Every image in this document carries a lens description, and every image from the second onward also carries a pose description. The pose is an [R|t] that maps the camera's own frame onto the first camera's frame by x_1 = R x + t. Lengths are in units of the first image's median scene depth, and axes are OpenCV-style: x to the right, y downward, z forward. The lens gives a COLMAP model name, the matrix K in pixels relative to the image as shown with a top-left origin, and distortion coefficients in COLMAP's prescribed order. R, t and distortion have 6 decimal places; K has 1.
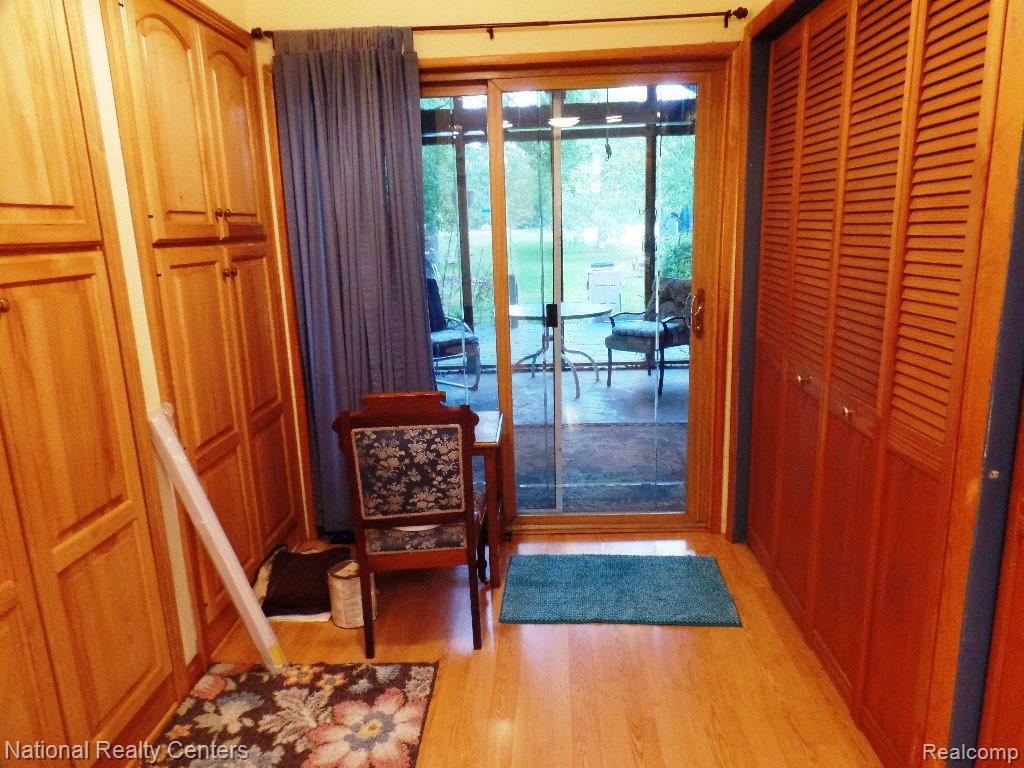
lens RADIAL K [[695.8, 0, 512.0], [0, 695.8, 384.0], [0, 0, 1]] dist [0.001120, 0.008245]
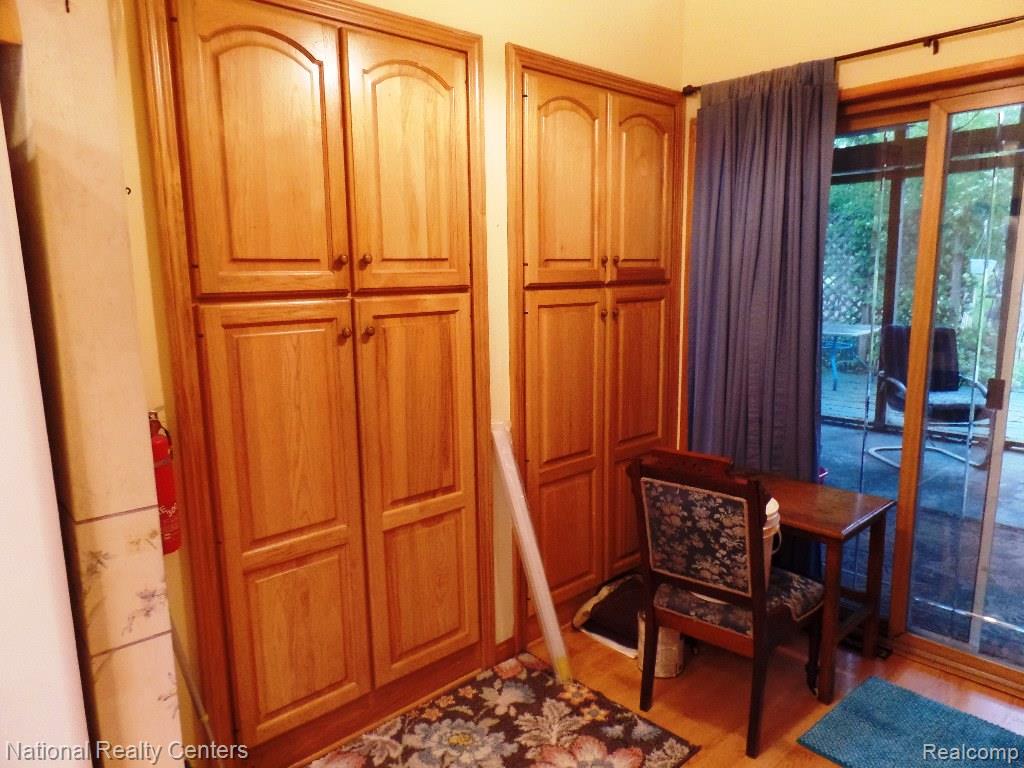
lens RADIAL K [[695.8, 0, 512.0], [0, 695.8, 384.0], [0, 0, 1]] dist [0.001120, 0.008245]
pose [[0.715144, 0.138432, -0.685132, 0.299859], [-0.166547, 0.985708, 0.025321, -0.060633], [0.678846, 0.095998, 0.727979, 0.122818]]
